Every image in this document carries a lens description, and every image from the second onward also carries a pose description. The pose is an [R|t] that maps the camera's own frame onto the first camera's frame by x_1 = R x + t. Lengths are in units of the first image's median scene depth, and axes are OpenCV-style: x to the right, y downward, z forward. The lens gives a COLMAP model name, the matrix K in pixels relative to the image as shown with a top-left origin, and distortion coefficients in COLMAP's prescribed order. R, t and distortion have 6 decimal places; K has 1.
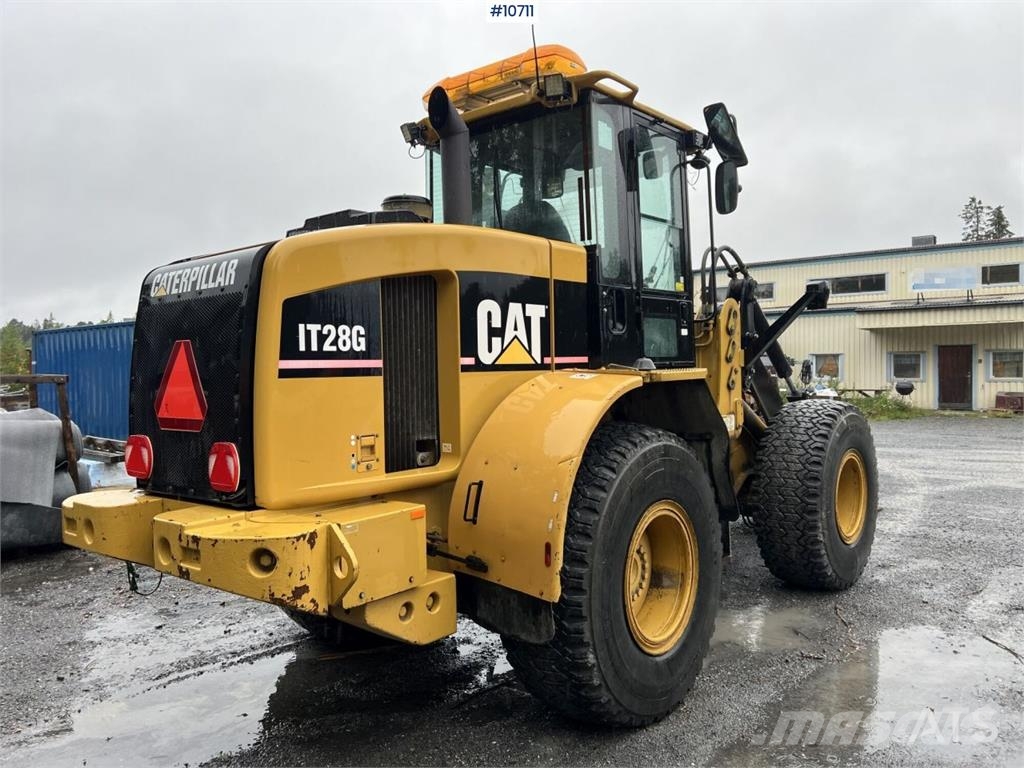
lens RADIAL K [[769.3, 0, 508.9], [0, 769.3, 381.7], [0, 0, 1]] dist [0.060196, -0.068096]
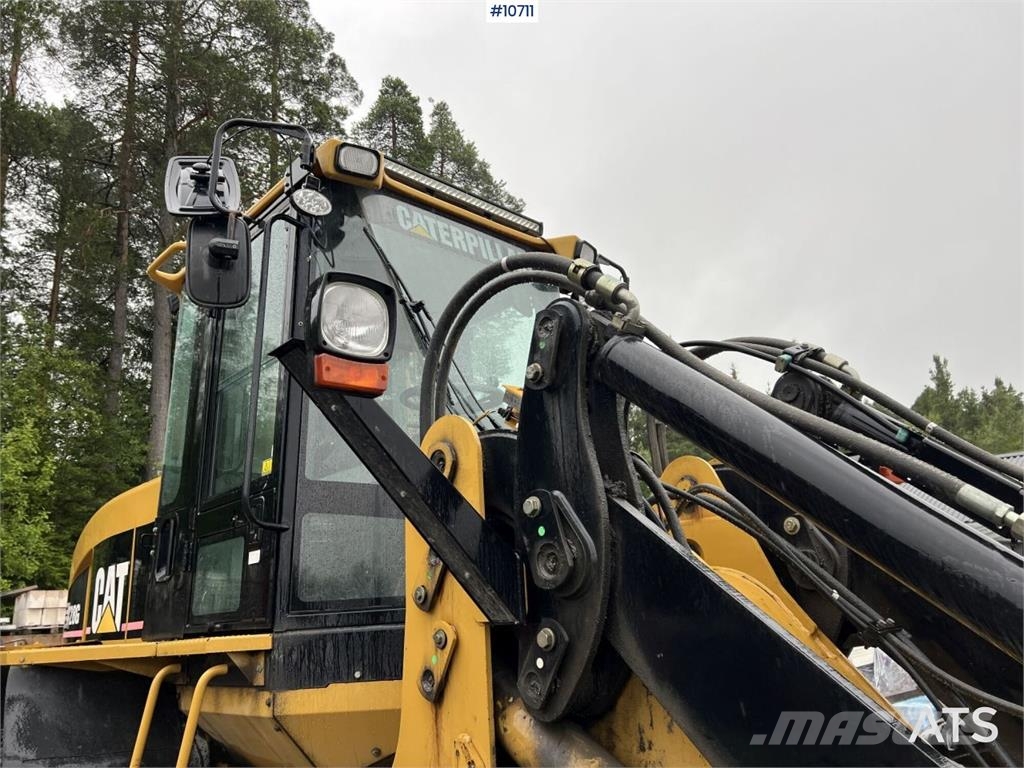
lens RADIAL K [[769.3, 0, 508.9], [0, 769.3, 381.7], [0, 0, 1]] dist [0.060196, -0.068096]
pose [[-0.124523, -0.266051, -0.955882, 0.790144], [0.033662, 0.961693, -0.272053, -0.035474], [0.991645, -0.066054, -0.110797, 1.361069]]
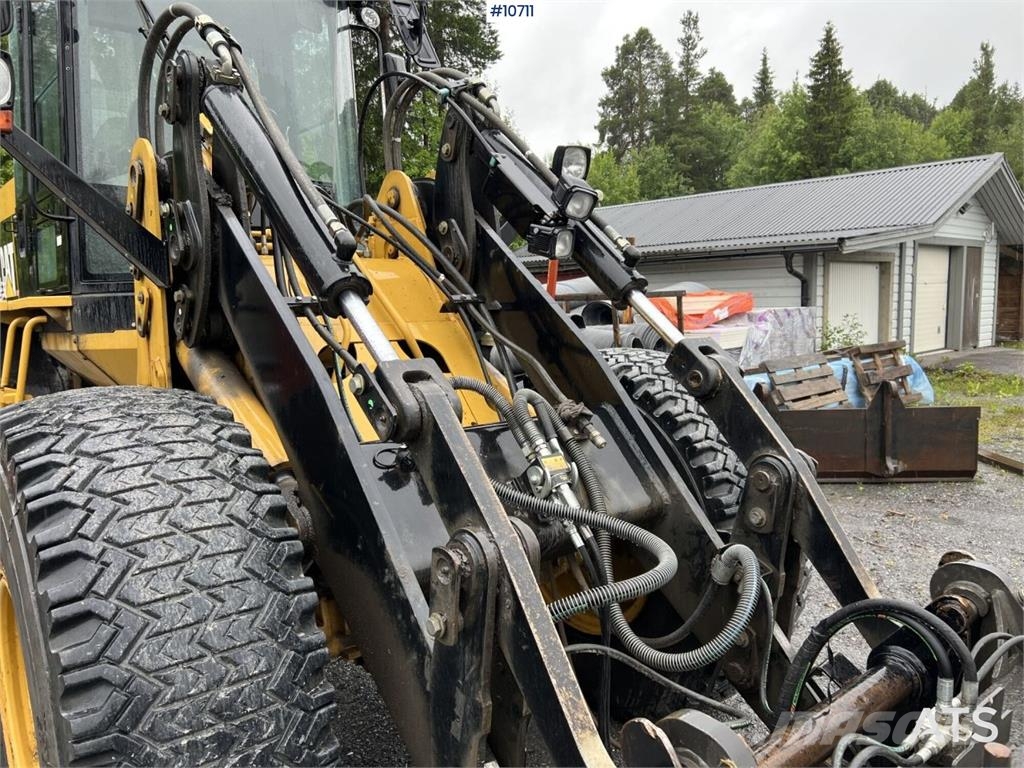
lens RADIAL K [[771.0, 0, 515.5], [0, 771.0, 379.9], [0, 0, 1]] dist [0.051883, -0.046759]
pose [[-0.139855, 0.110988, -0.983932, 0.931769], [0.009566, 0.993803, 0.110741, -0.018572], [0.990126, 0.006075, -0.140050, 1.642807]]
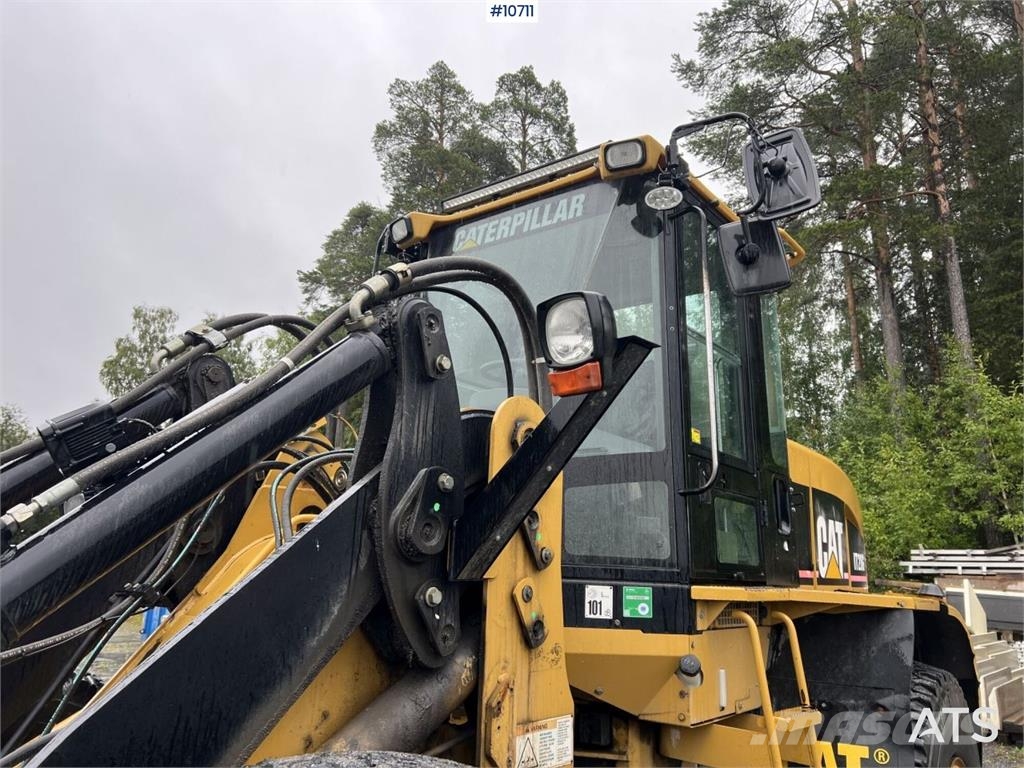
lens RADIAL K [[769.3, 0, 508.9], [0, 769.3, 381.7], [0, 0, 1]] dist [0.060196, -0.068096]
pose [[-0.999373, -0.026203, -0.023819, 0.187842], [-0.020561, 0.977025, -0.212132, -0.042805], [0.028830, -0.211509, -0.976951, 1.940727]]
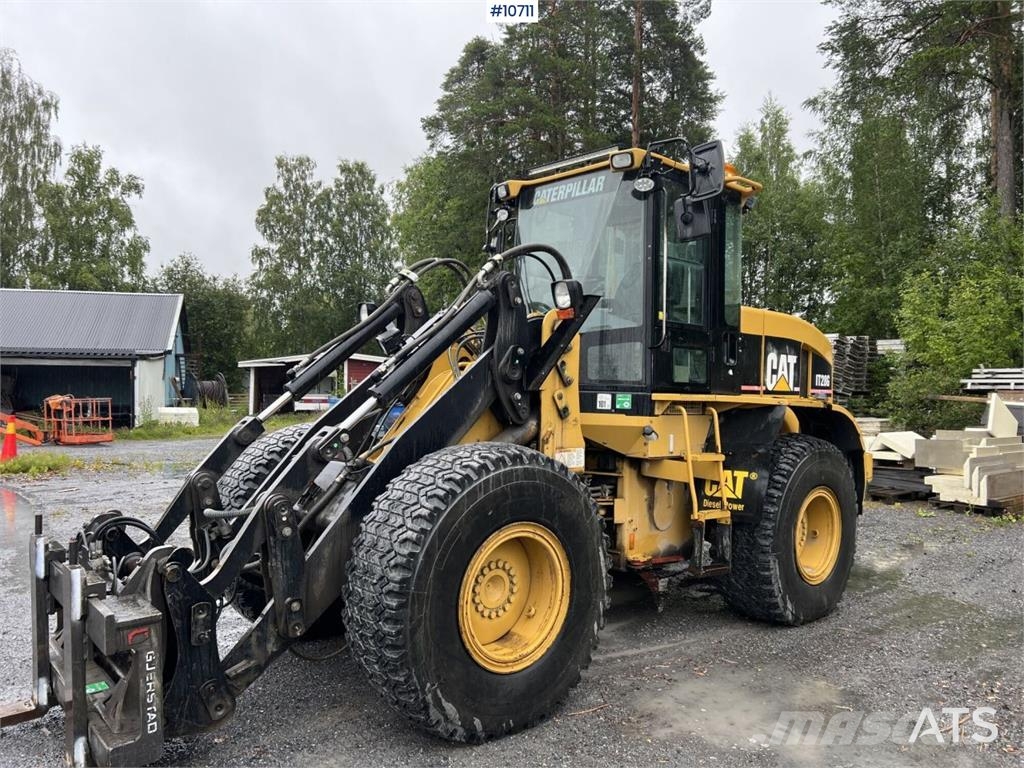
lens RADIAL K [[763.9, 0, 506.6], [0, 763.9, 388.1], [0, 0, 1]] dist [0.072863, -0.078277]
pose [[-0.990215, -0.011440, 0.139083, 0.089419], [-0.008537, 0.999733, 0.021450, -0.050013], [-0.139291, 0.020052, -0.990048, 2.512960]]
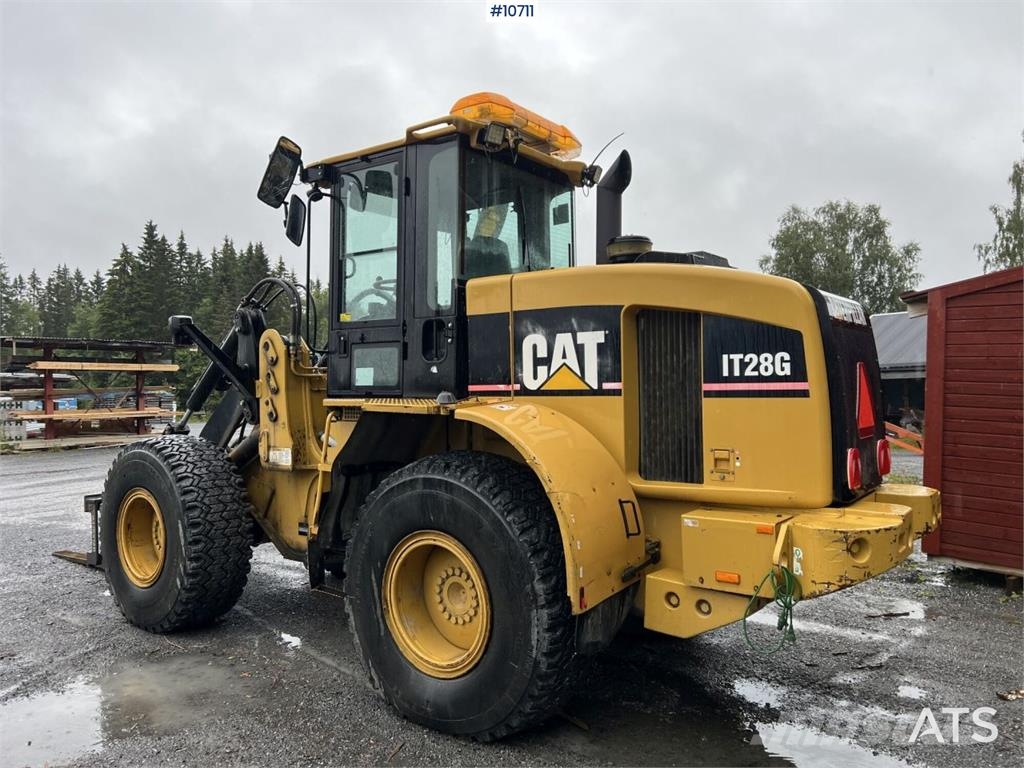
lens RADIAL K [[769.7, 0, 504.4], [0, 769.7, 375.4], [0, 0, 1]] dist [0.065857, -0.078013]
pose [[-0.050904, 0.033607, 0.998138, -1.126508], [0.031500, 0.998990, -0.032029, -0.008481], [-0.998207, 0.029811, -0.051911, 1.138606]]
